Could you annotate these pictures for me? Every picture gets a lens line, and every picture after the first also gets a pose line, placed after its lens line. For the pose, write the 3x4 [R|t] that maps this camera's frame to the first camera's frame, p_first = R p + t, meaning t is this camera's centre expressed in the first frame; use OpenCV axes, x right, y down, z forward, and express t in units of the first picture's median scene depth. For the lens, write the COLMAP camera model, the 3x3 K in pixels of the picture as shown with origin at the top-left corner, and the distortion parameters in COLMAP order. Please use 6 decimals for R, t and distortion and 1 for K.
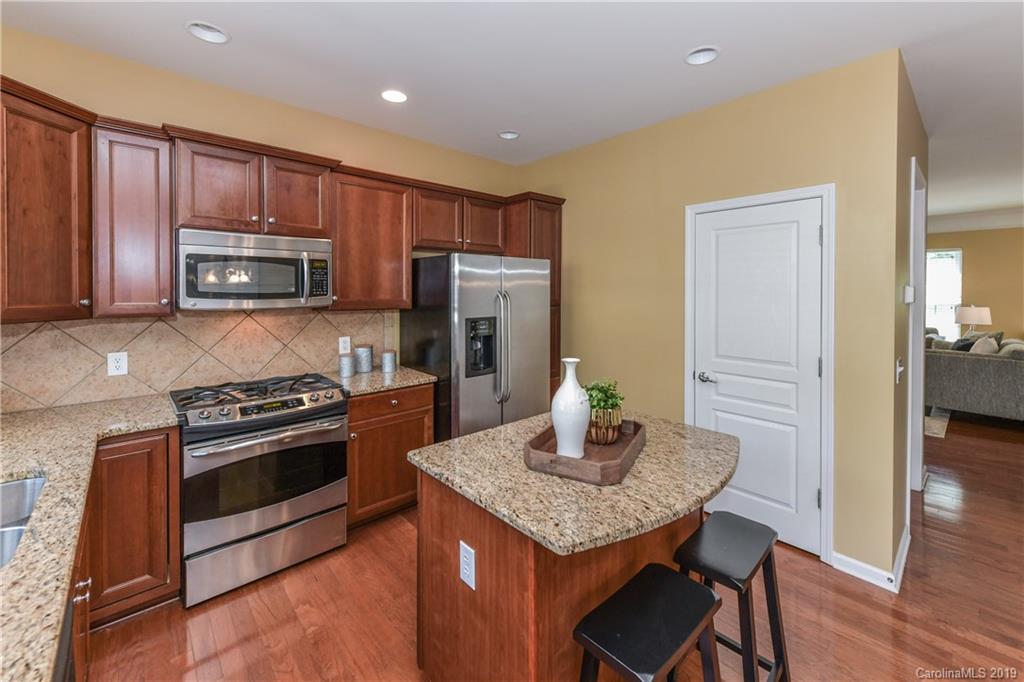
lens RADIAL K [[424.6, 0, 504.6], [0, 424.6, 299.7], [0, 0, 1]] dist [0.001980, -0.000974]
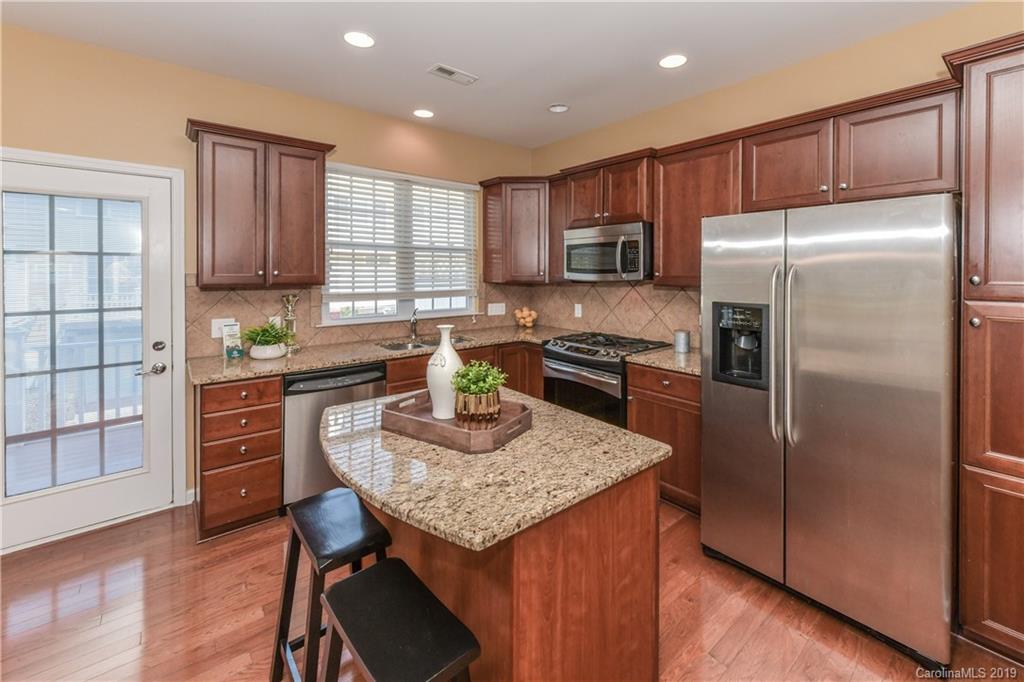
lens RADIAL K [[419.9, 0, 519.0], [0, 419.9, 274.1], [0, 0, 1]] dist [0.000619, 0.000032]
pose [[-0.030360, 0.005291, -0.999525, 0.829034], [-0.023532, 0.999705, 0.006007, -0.002515], [0.999262, 0.023703, -0.030227, 0.827795]]
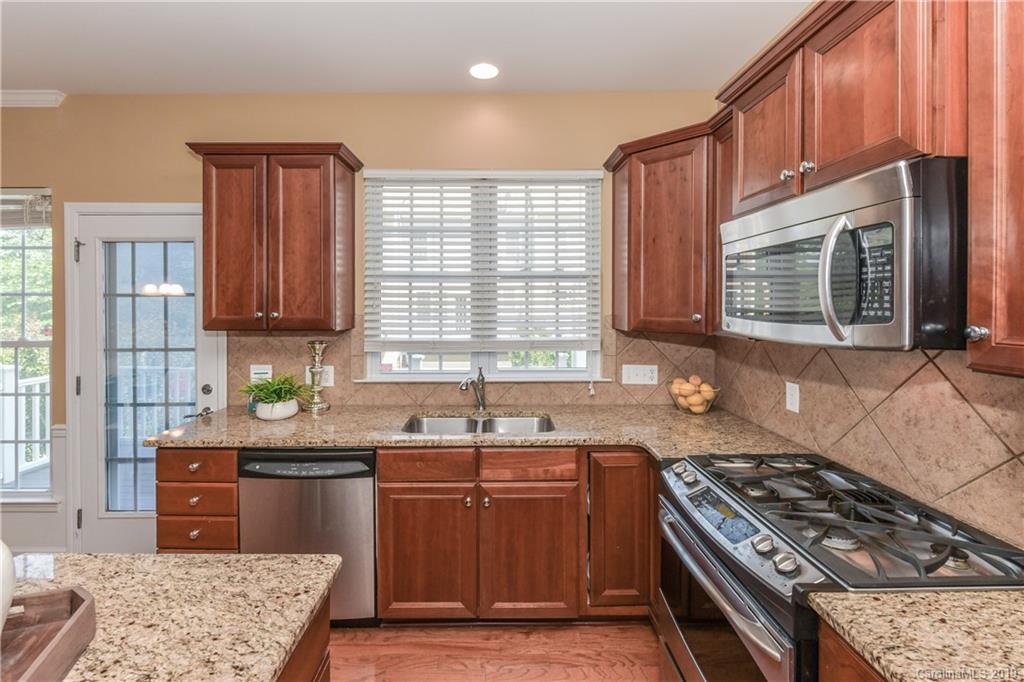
lens RADIAL K [[441.7, 0, 497.4], [0, 441.7, 308.7], [0, 0, 1]] dist [0.002511, 0.000096]
pose [[-0.654560, 0.007712, -0.755971, 0.087803], [-0.015346, 0.999606, 0.023484, -0.027922], [0.755855, 0.026973, -0.654184, 1.149712]]
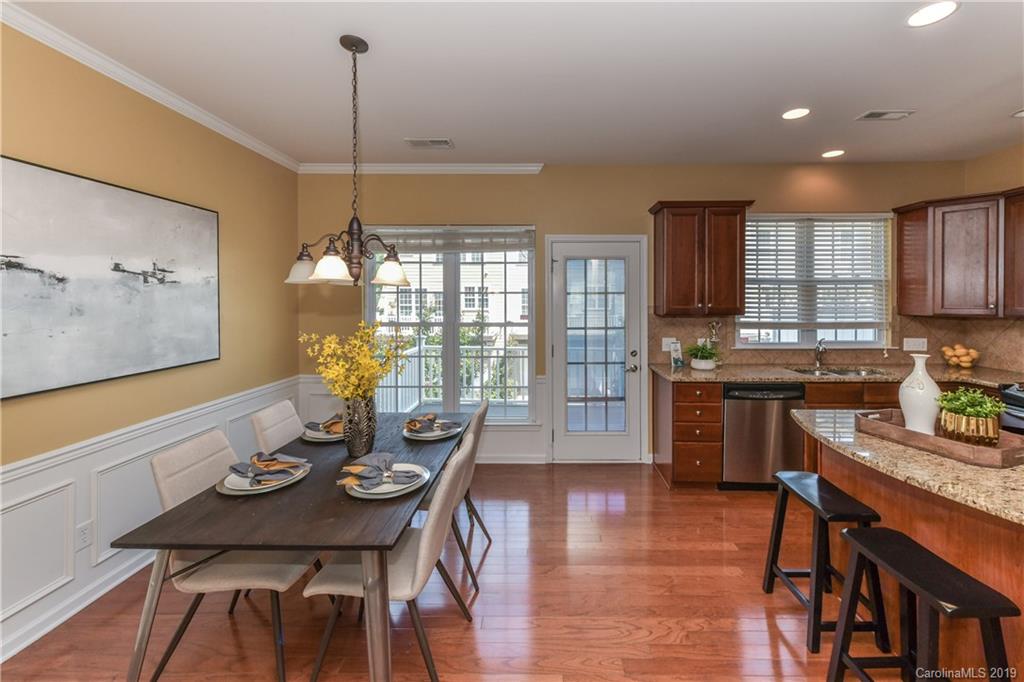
lens RADIAL K [[409.0, 0, 544.4], [0, 409.0, 302.8], [0, 0, 1]] dist [-0.000502, -0.000265]
pose [[-0.670053, 0.005375, -0.742294, 1.214993], [-0.015224, 0.999664, 0.020980, -0.014753], [0.742157, 0.025358, -0.669746, 0.665610]]
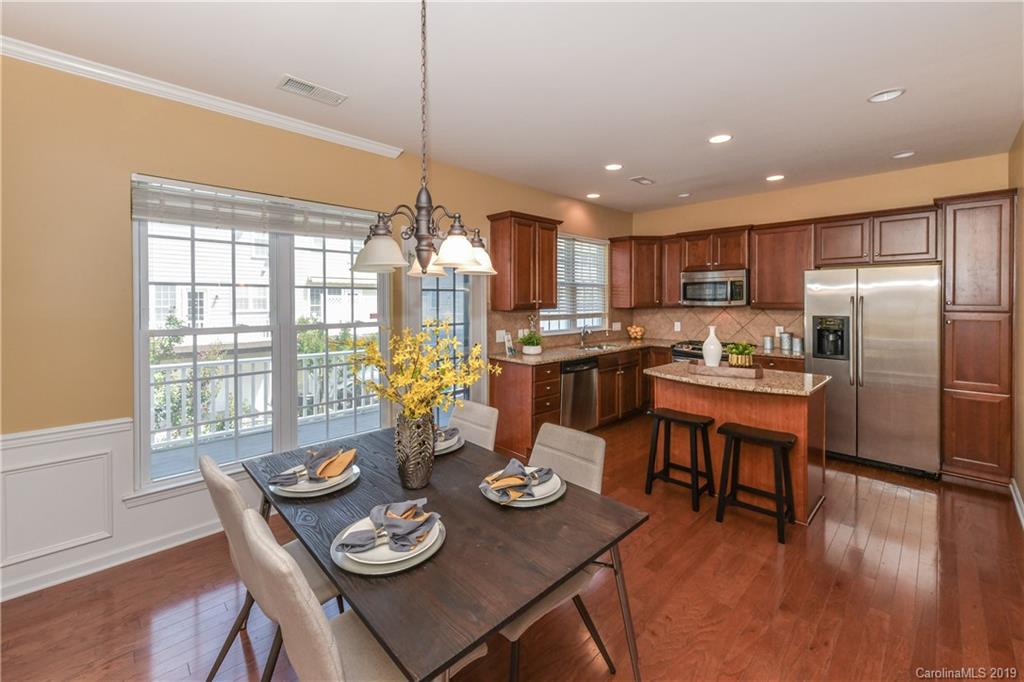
lens RADIAL K [[418.0, 0, 516.0], [0, 418.0, 309.5], [0, 0, 1]] dist [0.016253, -0.000001]
pose [[0.054178, 0.023138, -0.998263, 1.594577], [-0.021186, 0.999533, 0.022017, 0.013991], [0.998307, 0.019957, 0.054643, -0.115228]]
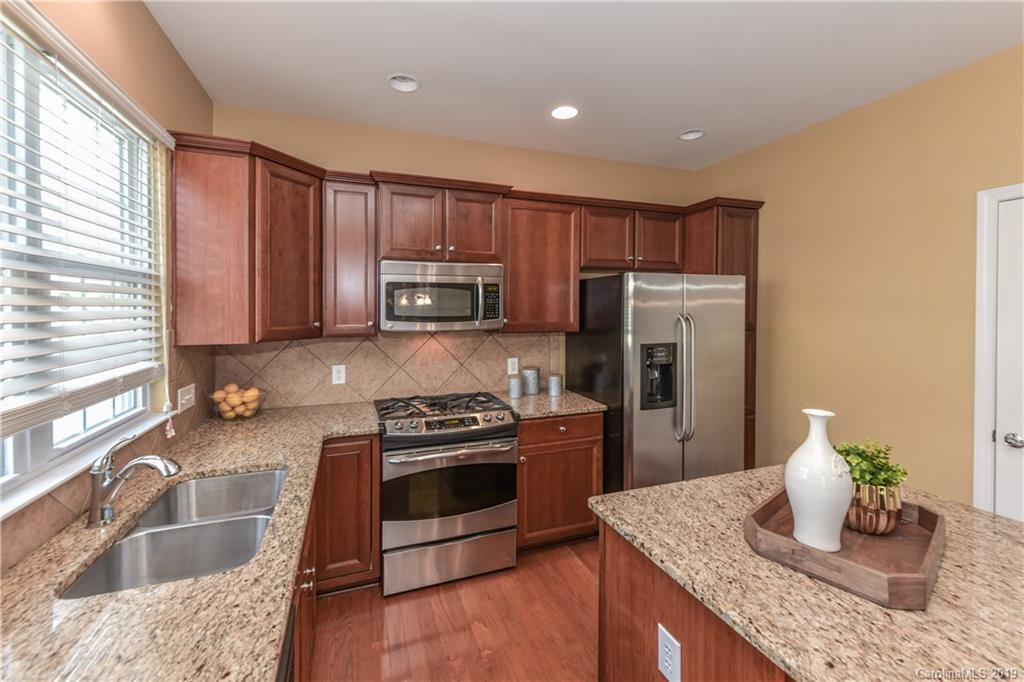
lens RADIAL K [[410.7, 0, 490.4], [0, 410.7, 312.5], [0, 0, 1]] dist [-0.000373, -0.000200]
pose [[0.922525, -0.001906, -0.385934, -0.061020], [-0.003938, 0.999889, -0.014350, -0.011551], [0.385918, 0.014758, 0.922415, 0.086551]]
